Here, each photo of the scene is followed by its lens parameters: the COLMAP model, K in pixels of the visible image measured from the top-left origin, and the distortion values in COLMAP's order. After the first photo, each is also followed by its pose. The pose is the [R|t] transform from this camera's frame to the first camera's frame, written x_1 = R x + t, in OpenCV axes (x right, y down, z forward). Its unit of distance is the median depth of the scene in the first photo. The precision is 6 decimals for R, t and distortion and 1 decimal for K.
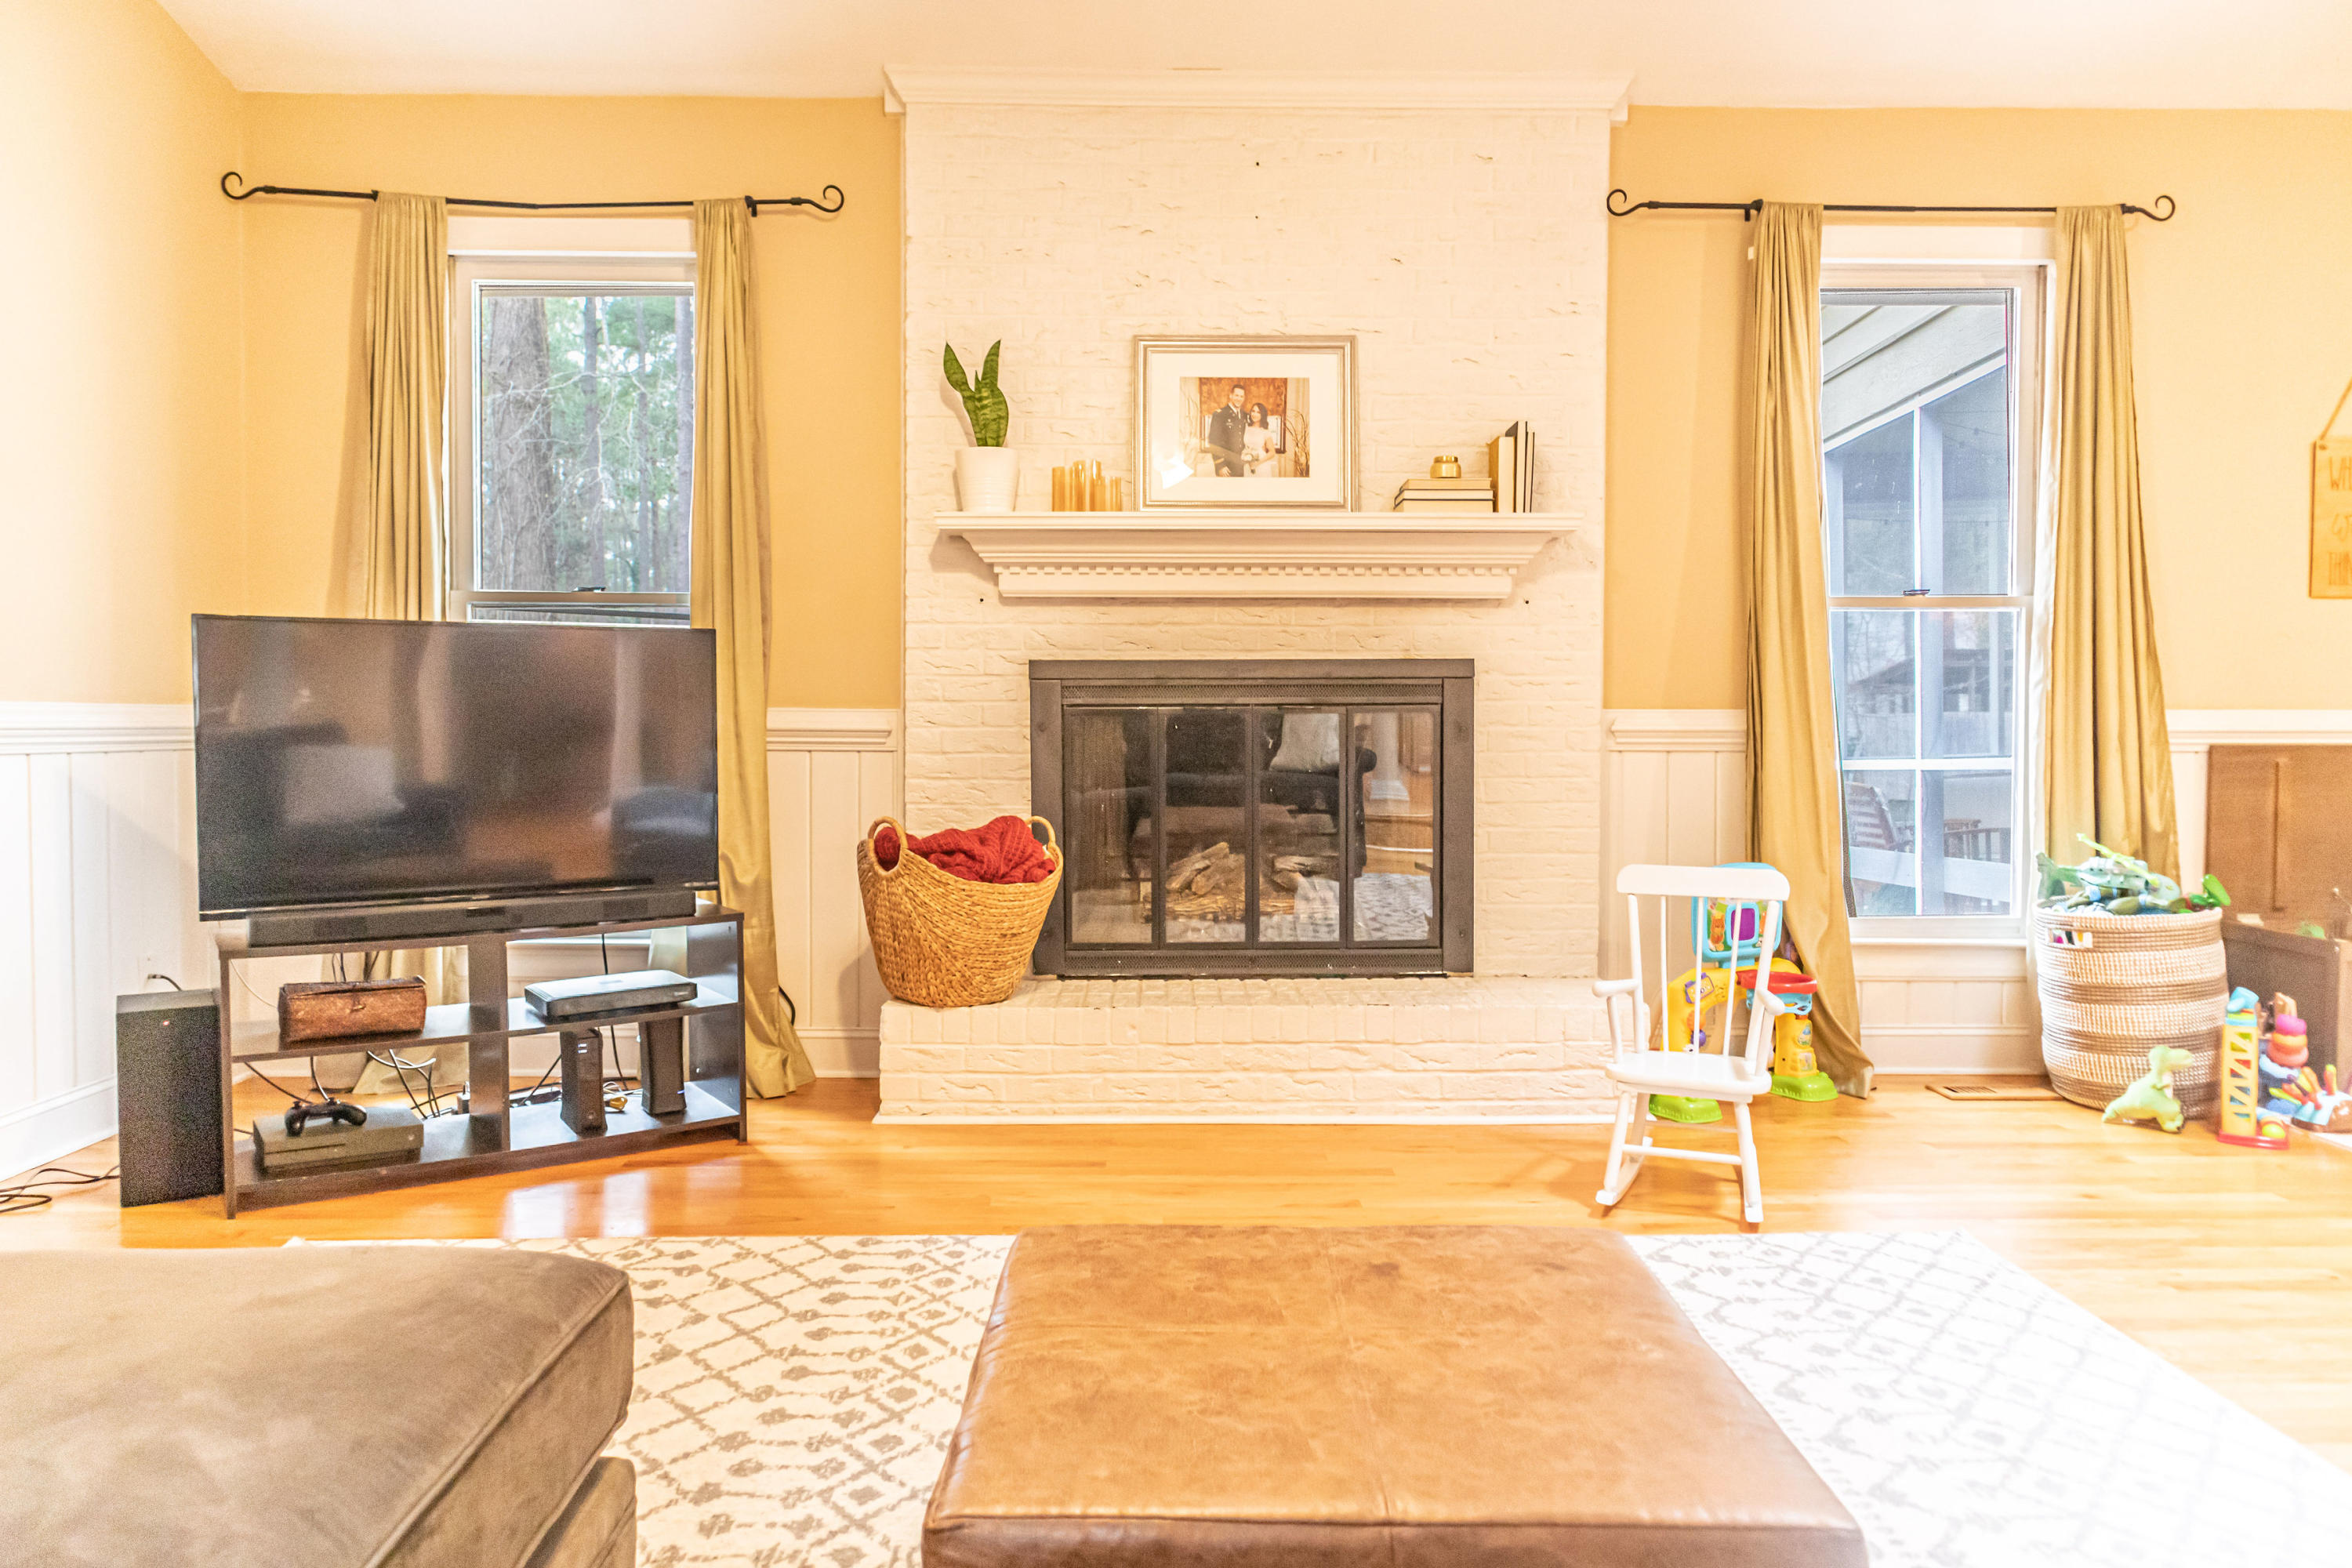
lens RADIAL K [[1585.1, 0, 1174.5], [0, 1585.1, 775.7], [0, 0, 1]] dist [-0.008155, 0.003010]
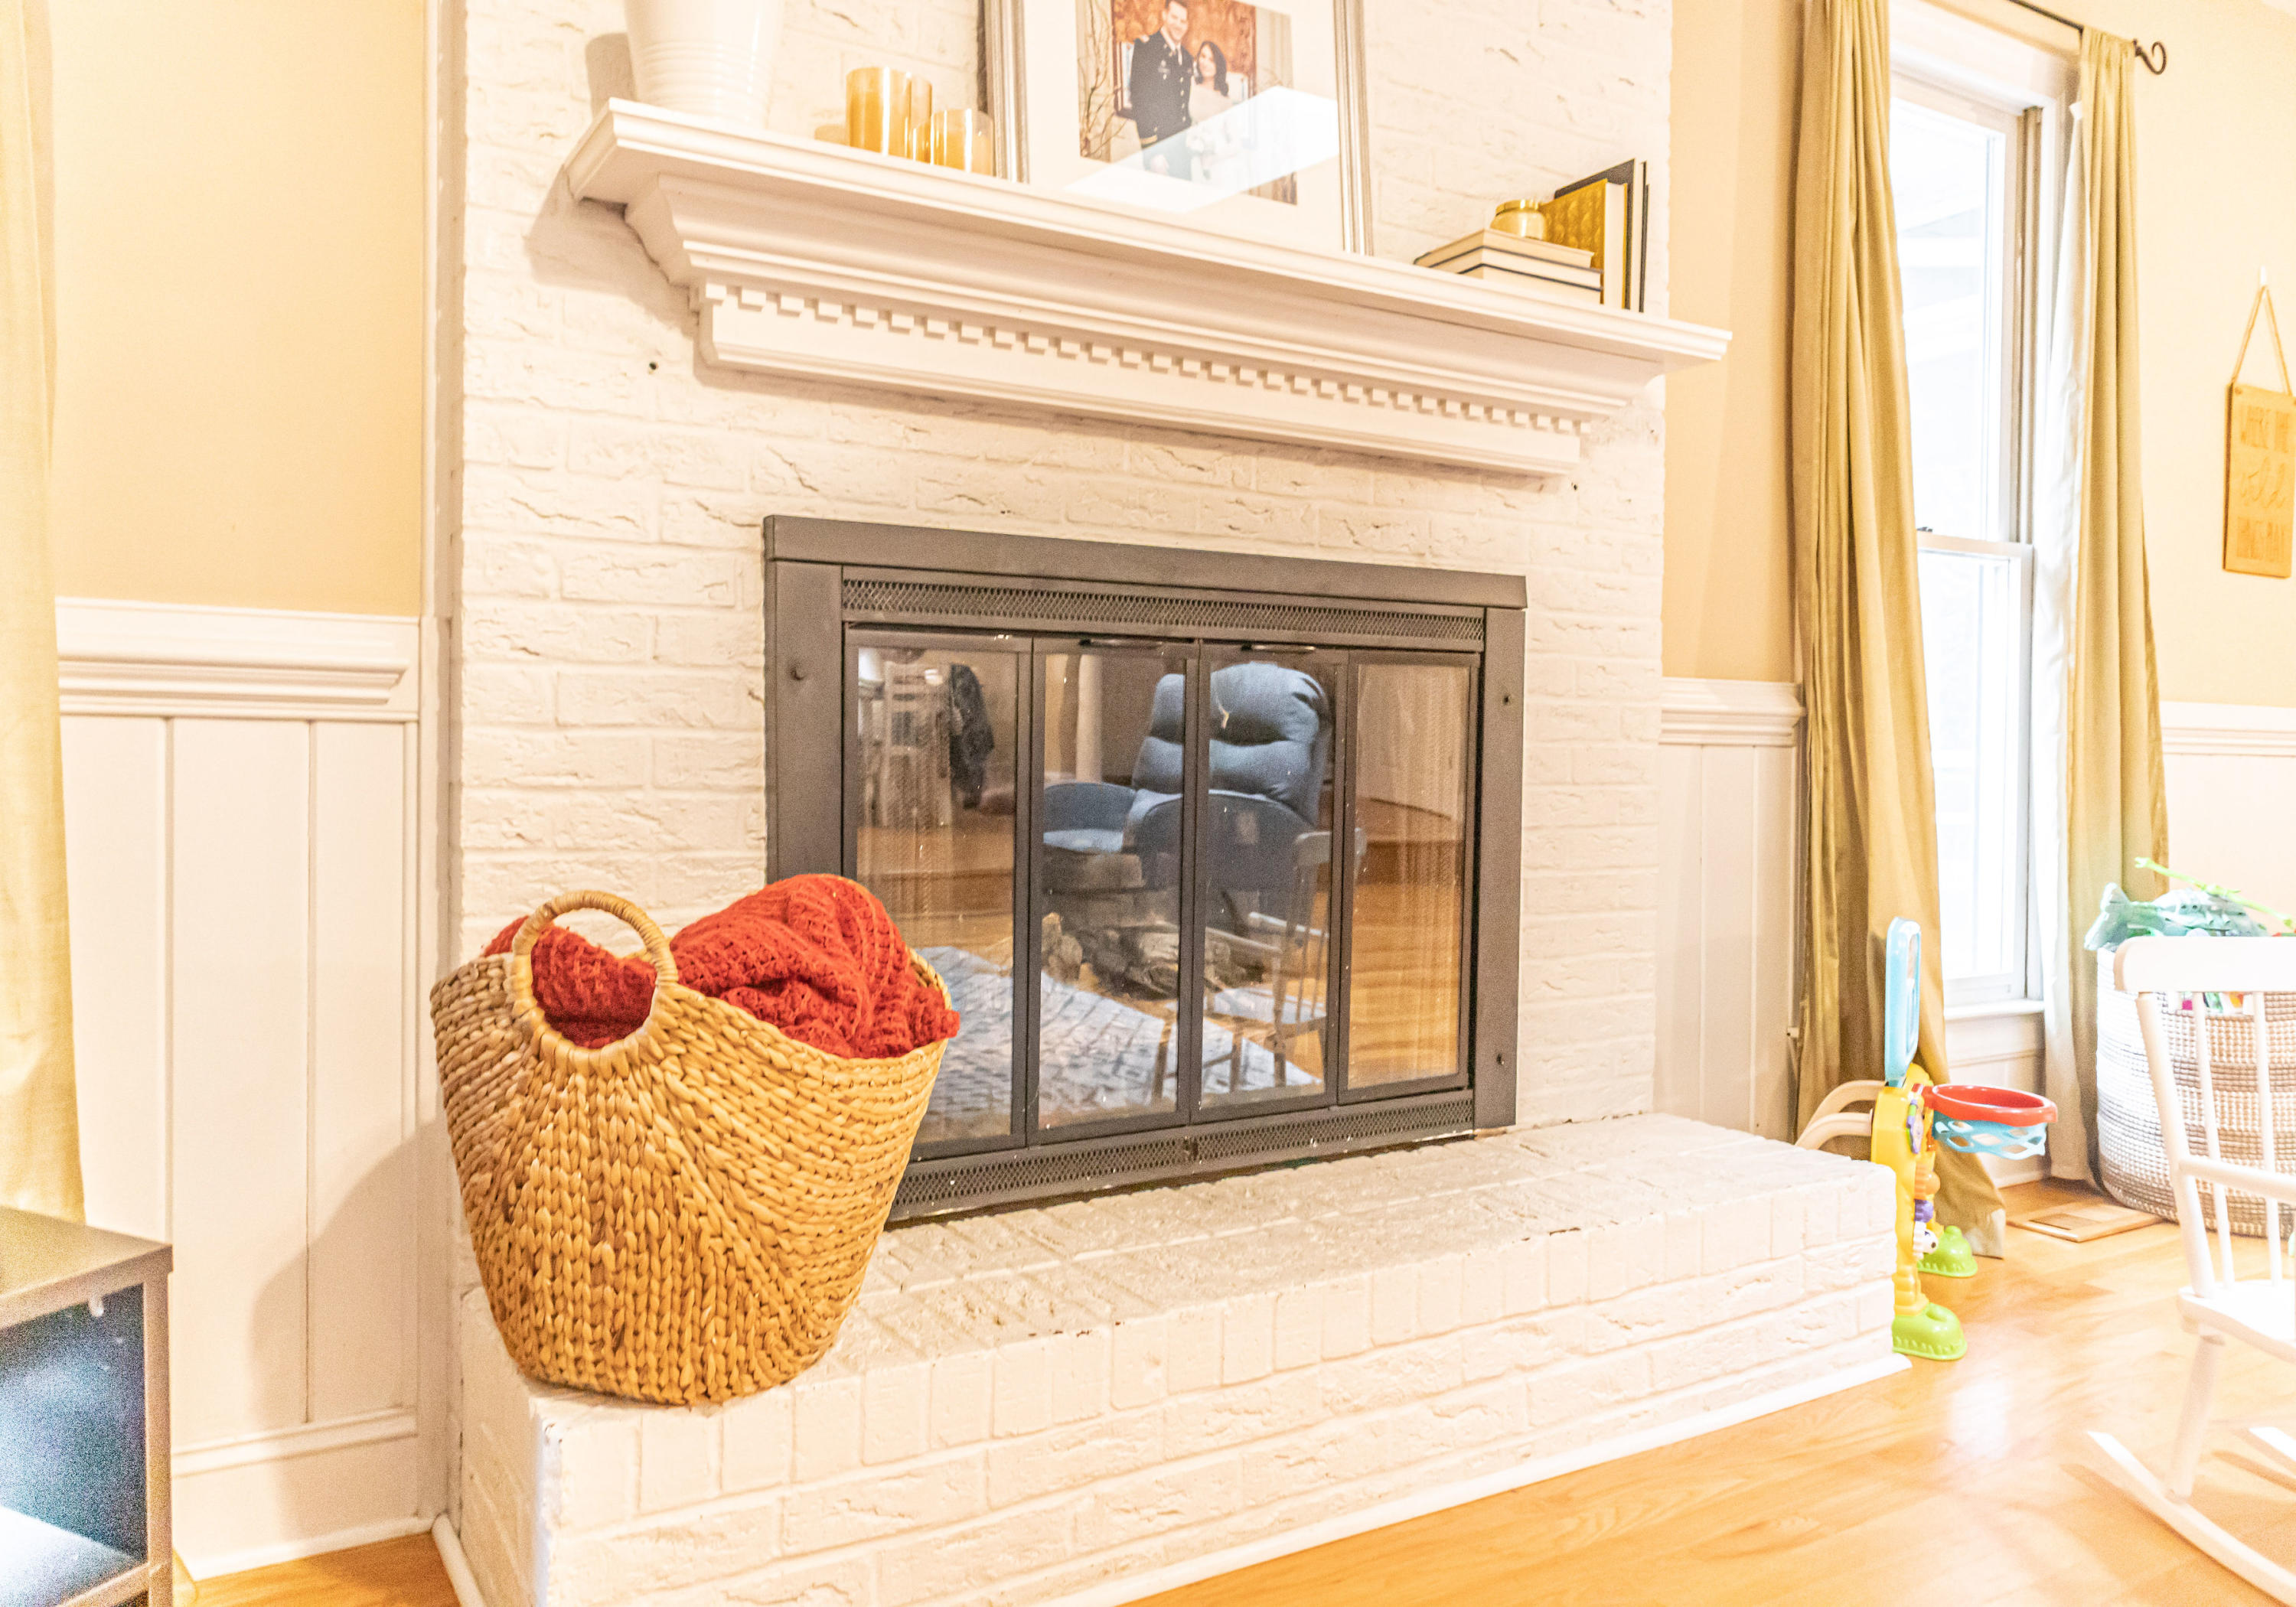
lens RADIAL K [[1655.5, 0, 1146.5], [0, 1655.5, 799.1], [0, 0, 1]] dist [-0.003020, -0.004544]
pose [[0.873833, -0.006033, 0.486189, -0.221717], [0.008123, 0.999965, -0.002193, 0.006562], [-0.486158, 0.005866, 0.873851, 0.551414]]
